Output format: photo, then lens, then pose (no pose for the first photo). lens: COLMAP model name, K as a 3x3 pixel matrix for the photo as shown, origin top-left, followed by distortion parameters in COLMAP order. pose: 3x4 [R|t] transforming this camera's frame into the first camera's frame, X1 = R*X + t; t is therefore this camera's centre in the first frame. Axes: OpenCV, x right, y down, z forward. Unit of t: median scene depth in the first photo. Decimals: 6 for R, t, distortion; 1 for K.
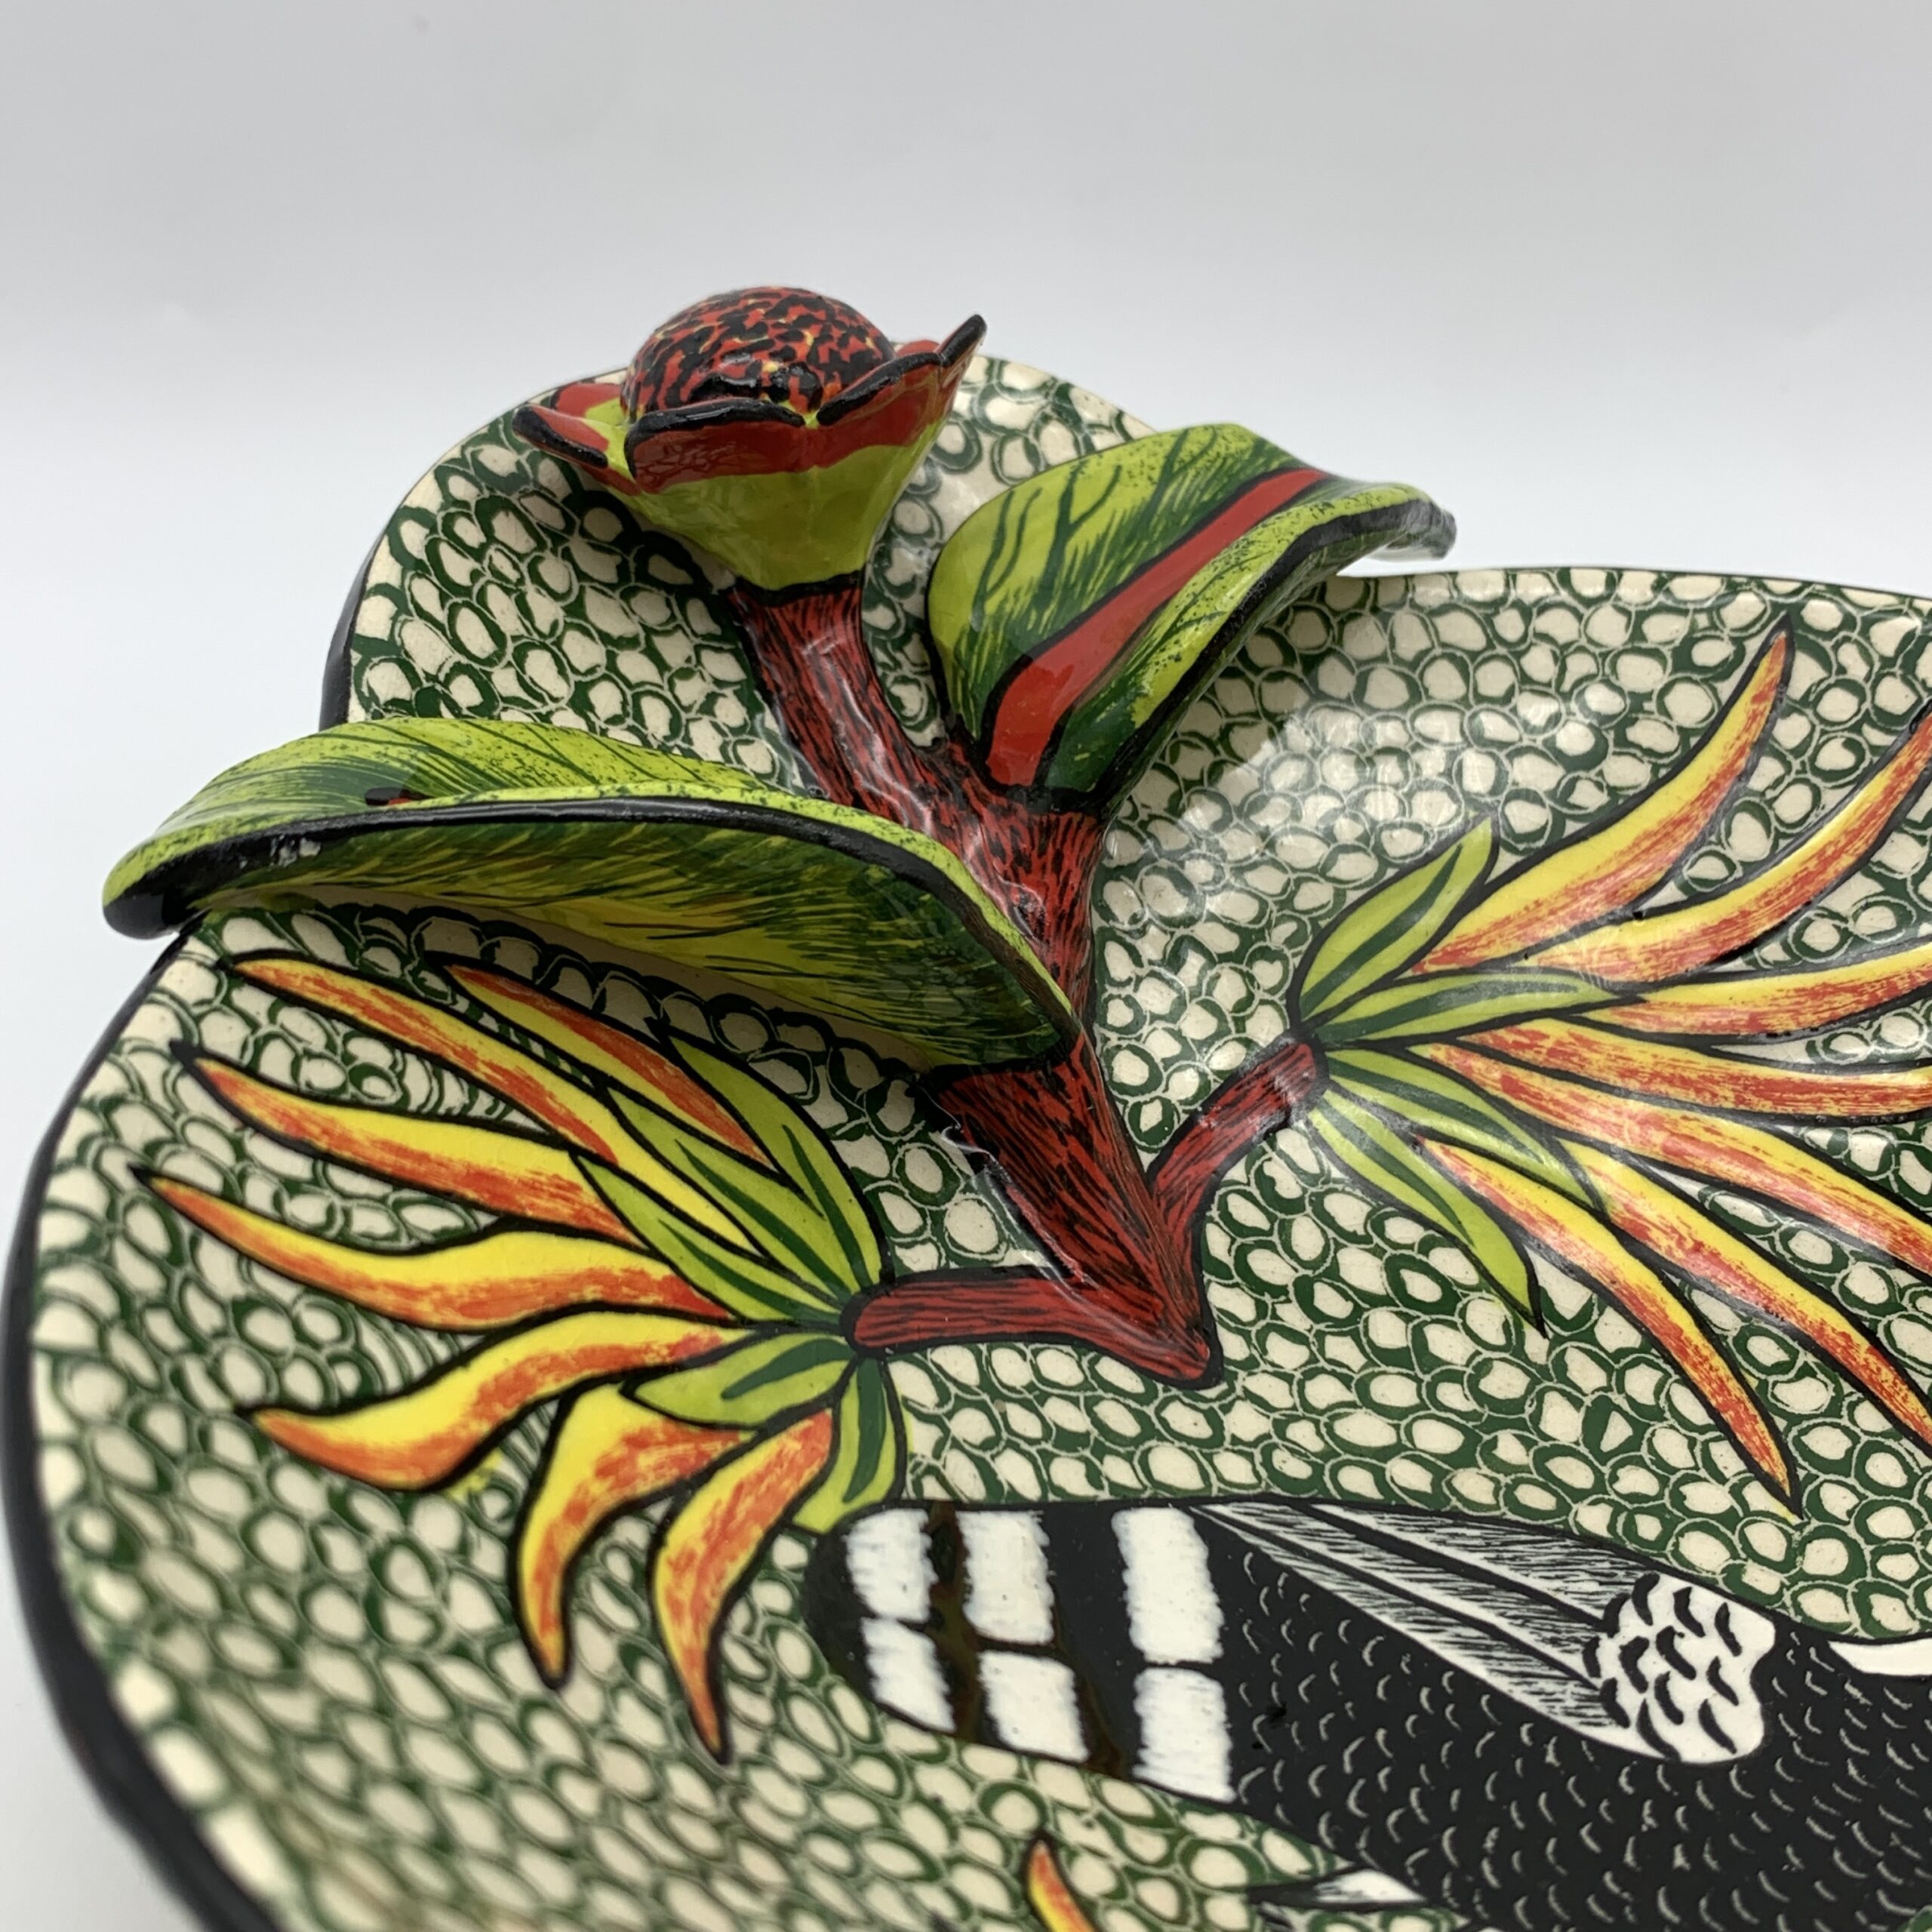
lens RADIAL K [[2883.2, 0, 935.8], [0, 2883.2, 926.9], [0, 0, 1]] dist [0.050915, 0.000000]
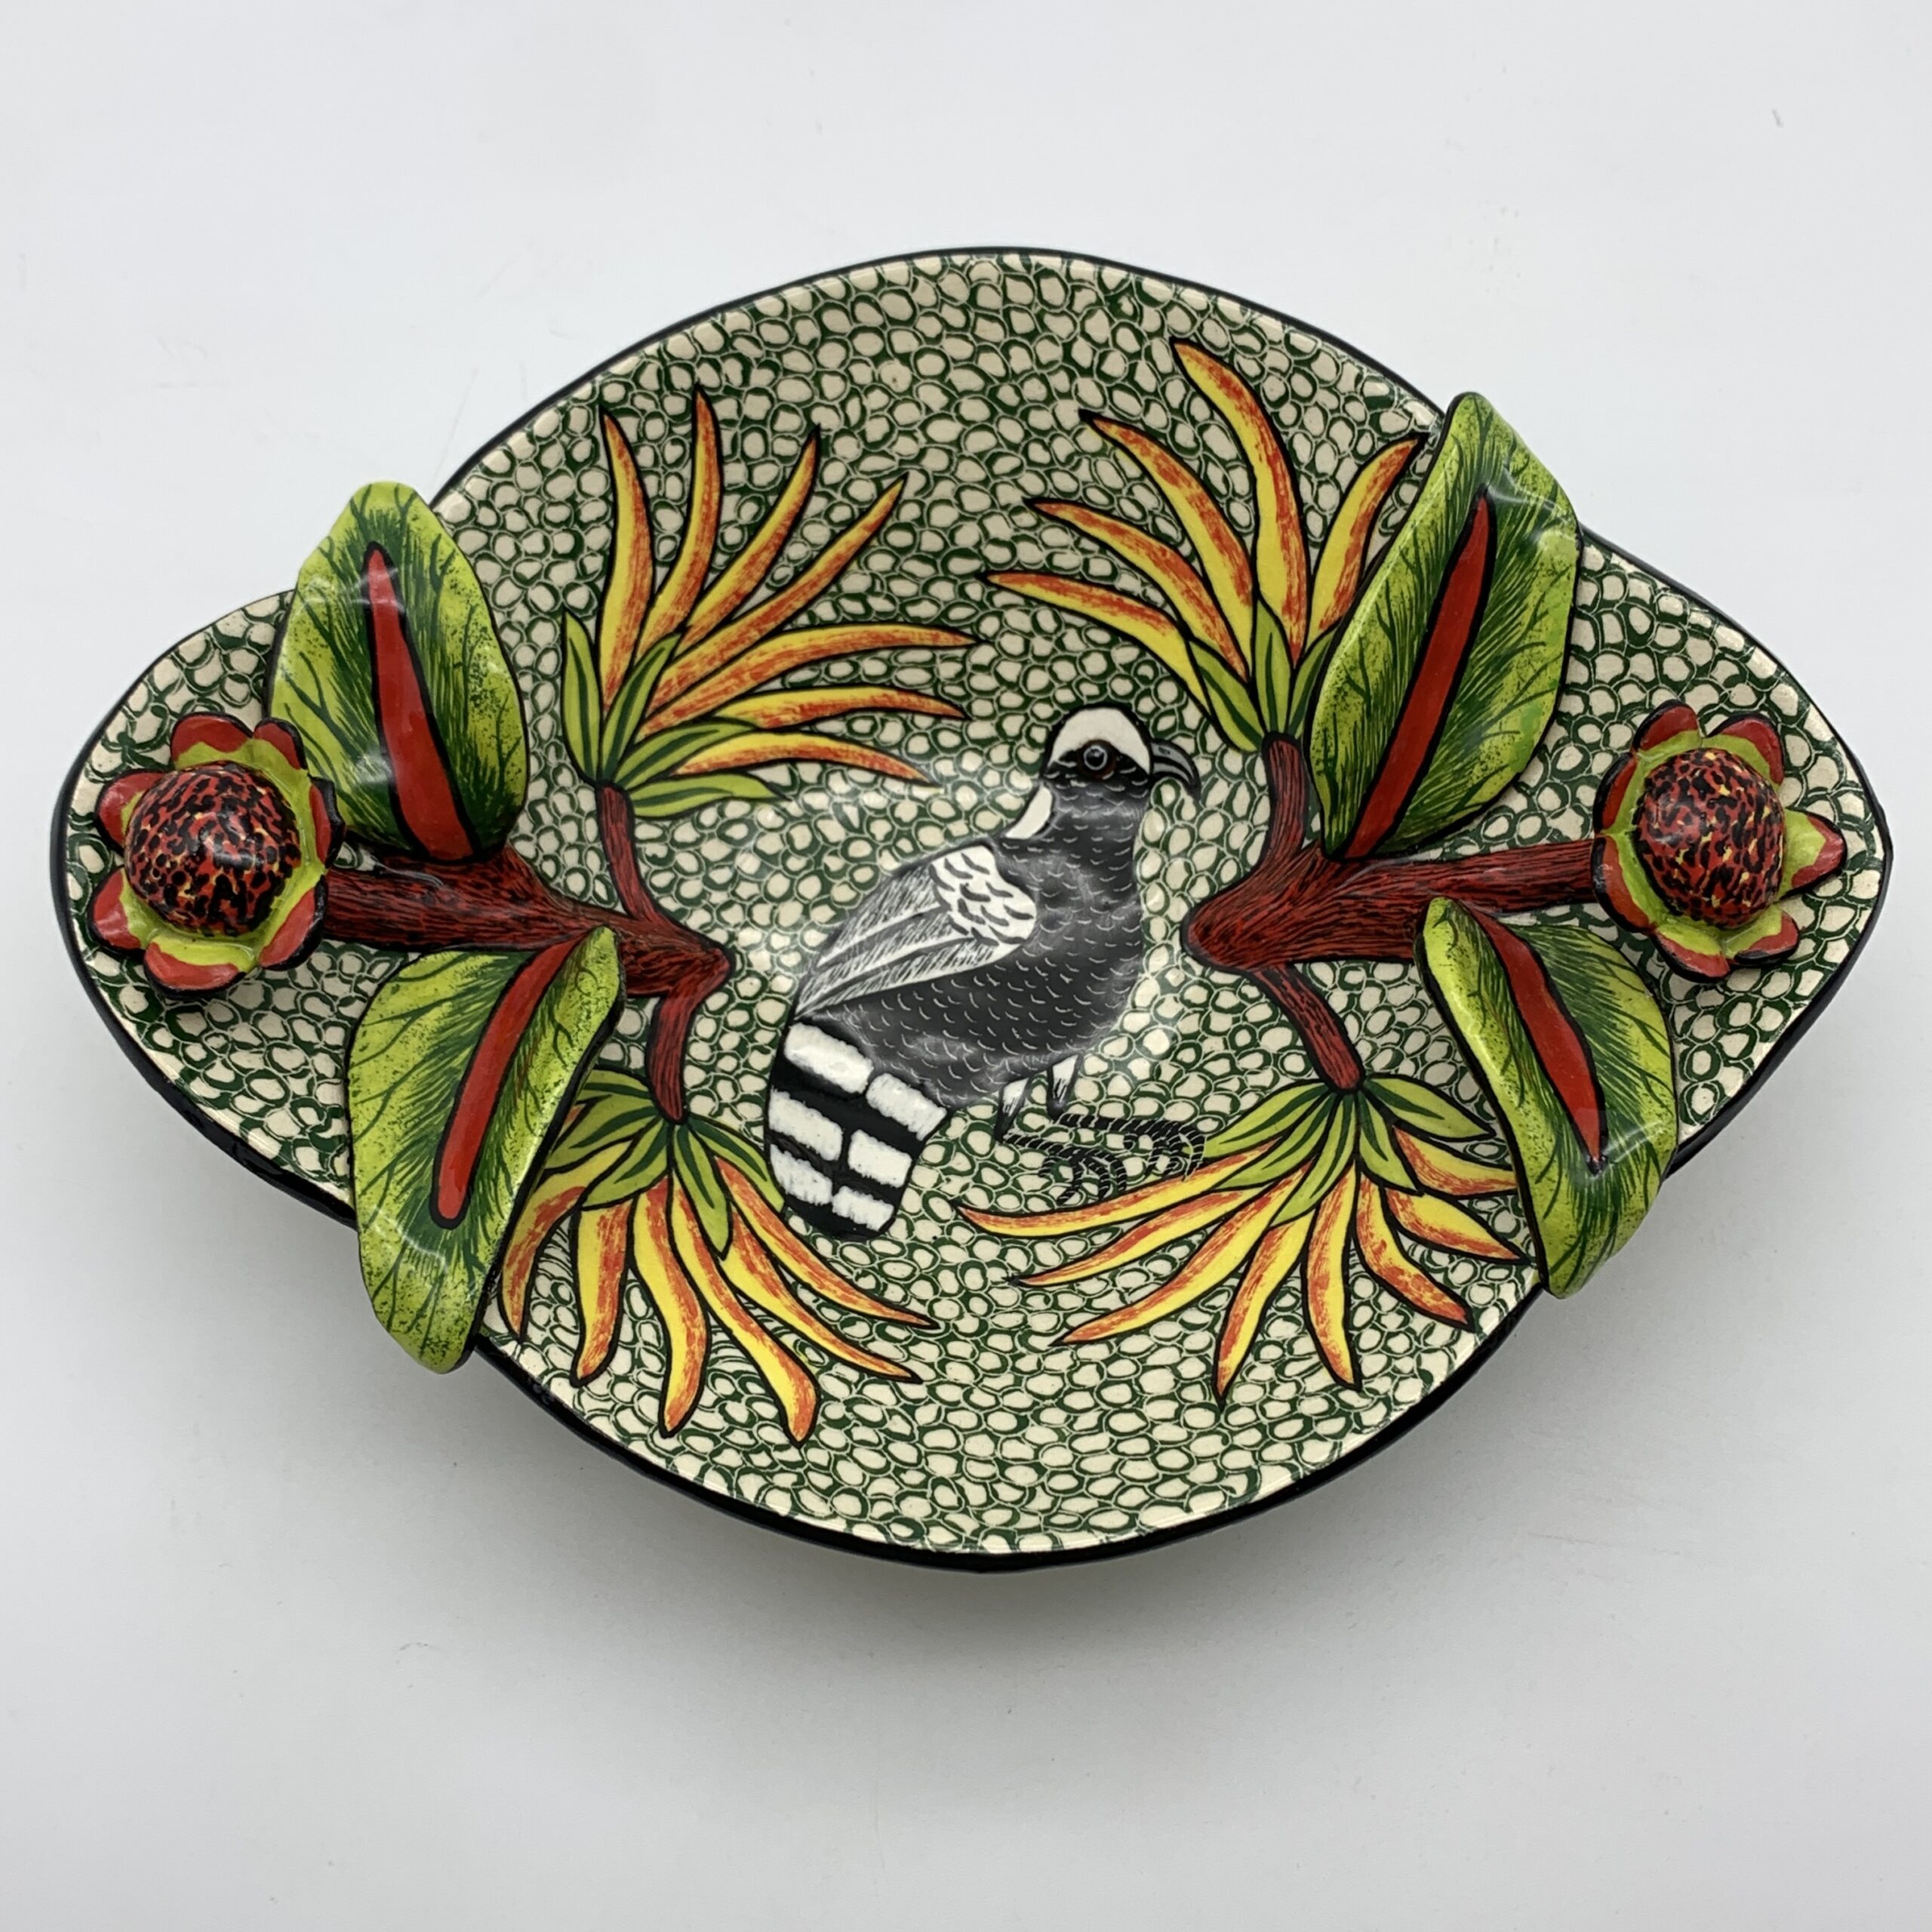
lens RADIAL K [[2583.9, 0, 942.2], [0, 2583.9, 966.6], [0, 0, 1]] dist [0.063803, 0.000000]
pose [[0.538284, -0.811643, 0.226904, -0.237573], [0.408869, 0.486936, 0.771829, -1.164717], [-0.736937, -0.322689, 0.593966, -0.183268]]
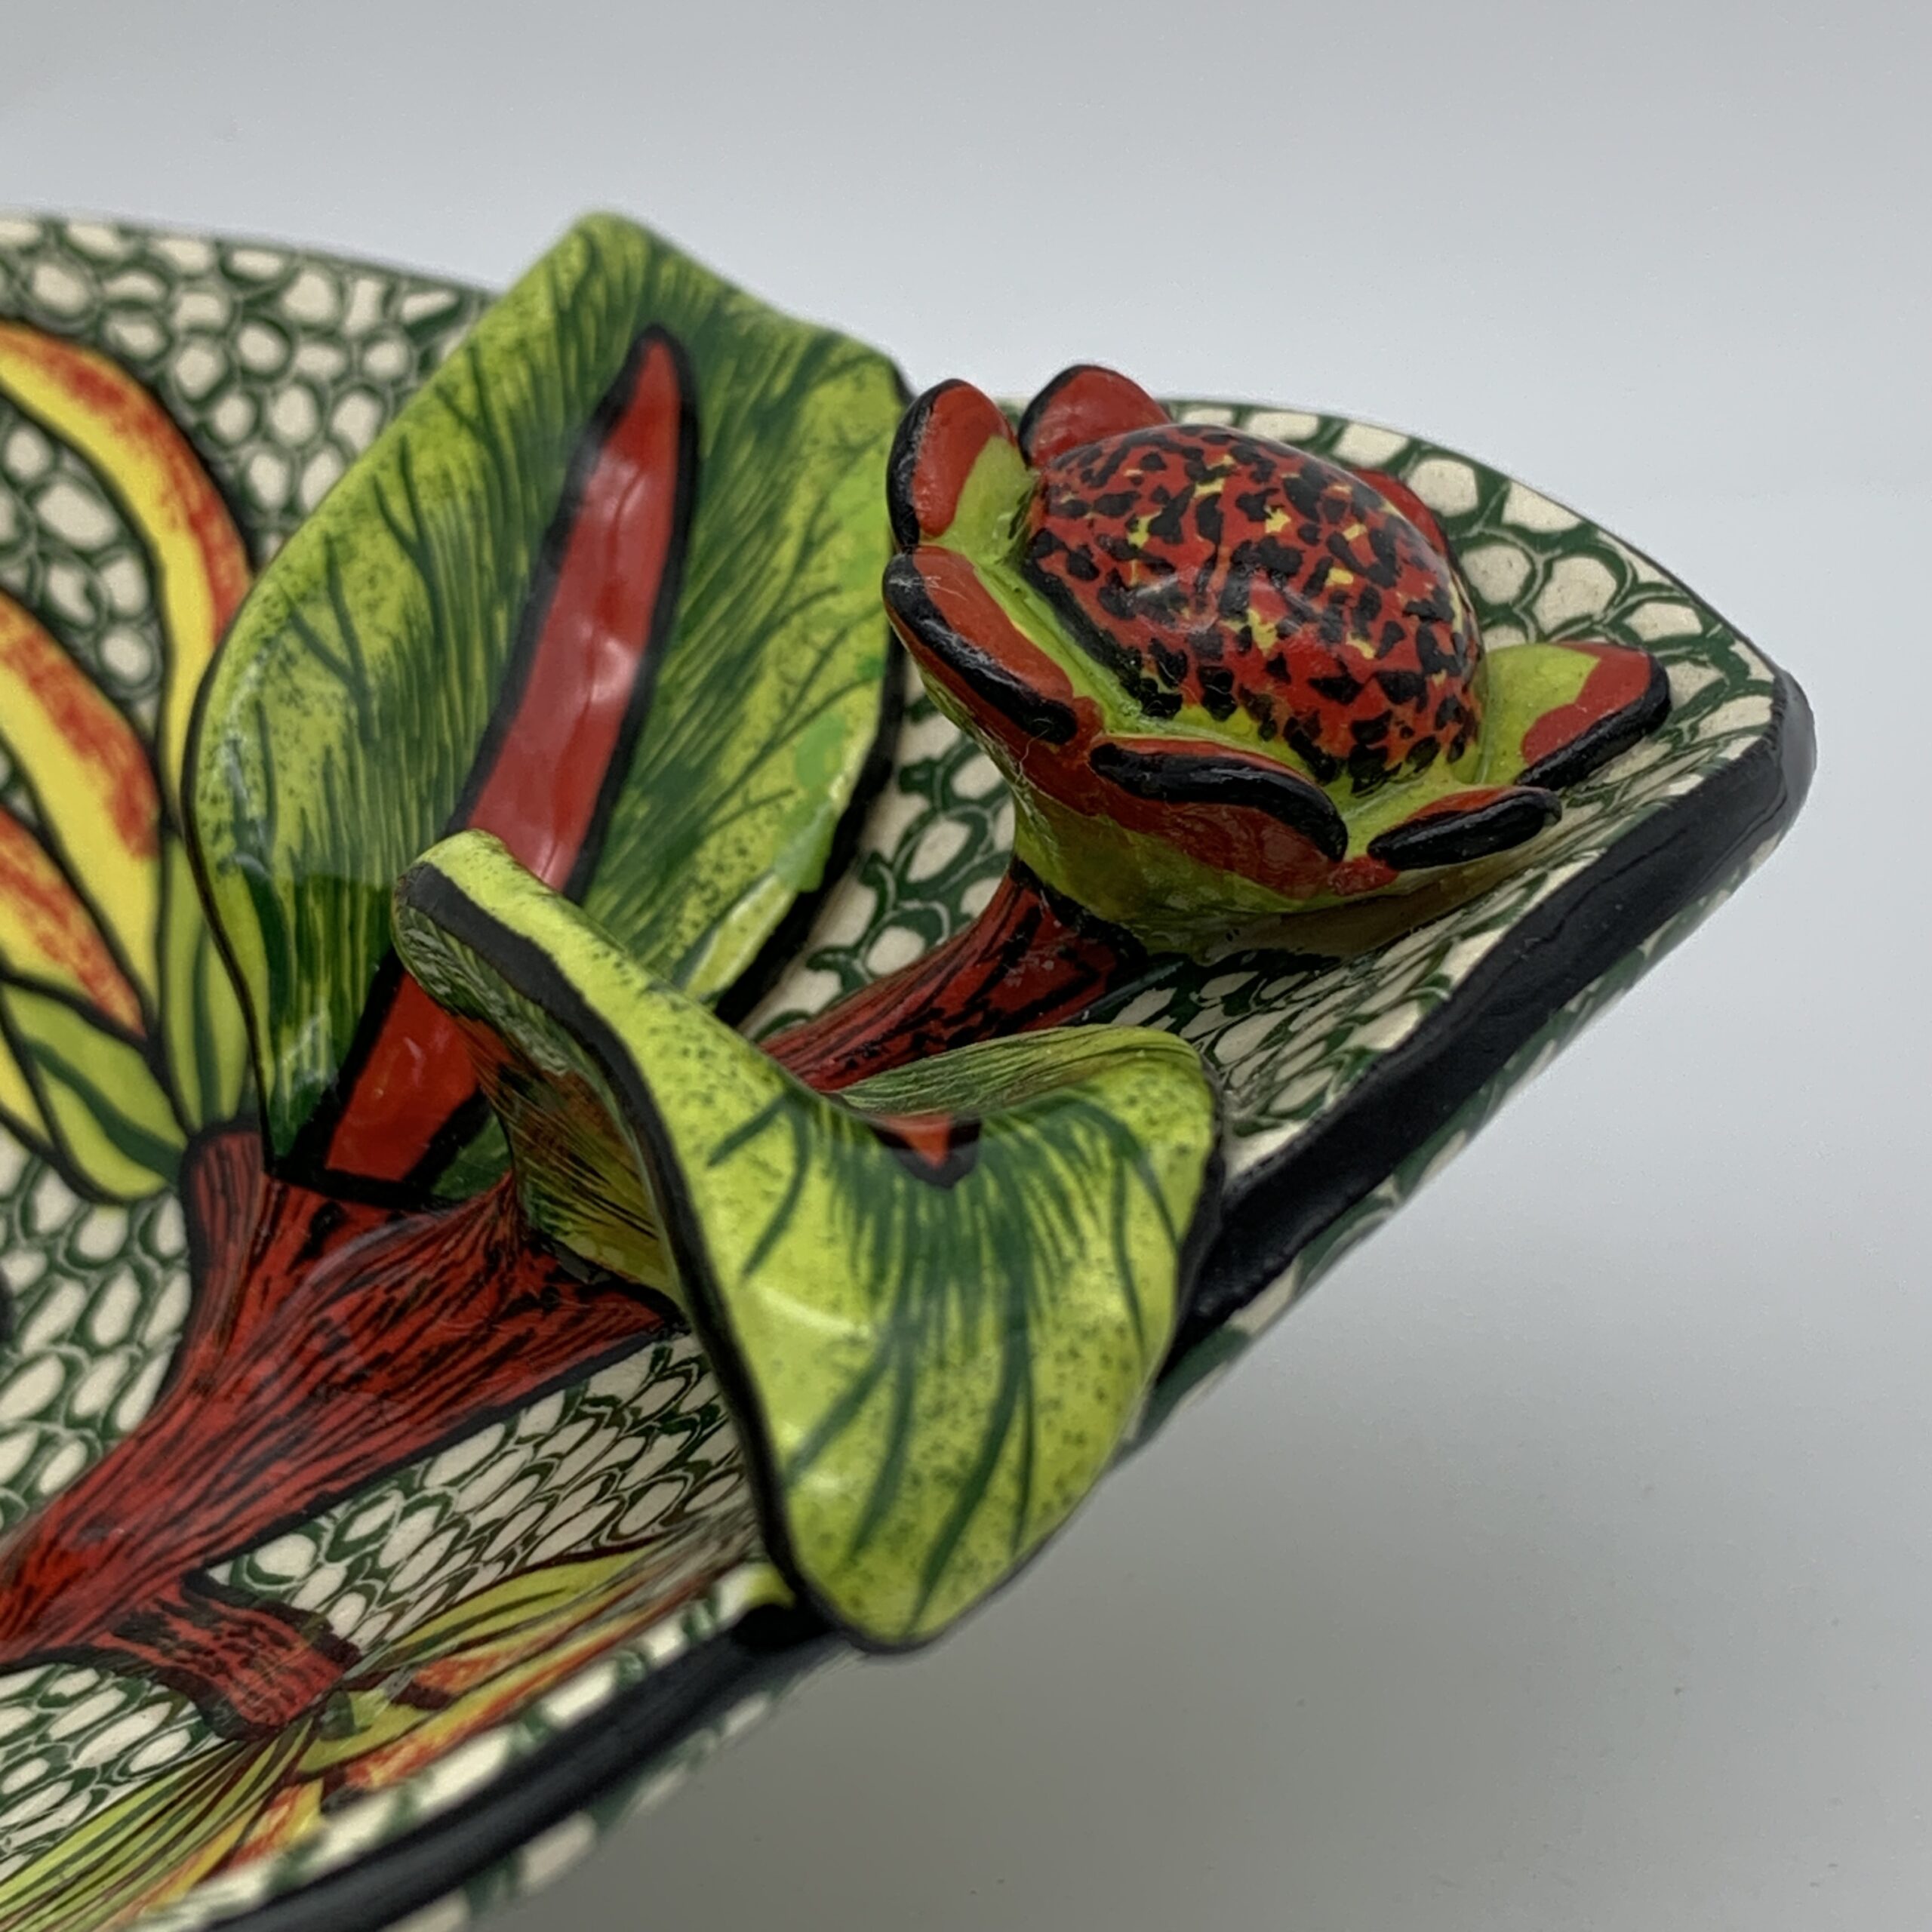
lens RADIAL K [[4476.2, 0, 975.4], [0, 4476.2, 948.0], [0, 0, 1]] dist [0.113754, 0.000000]
pose [[0.469408, -0.407904, 0.783116, -0.339205], [0.408496, 0.886602, 0.216951, 0.021164], [-0.782807, 0.218062, 0.582805, -0.044022]]
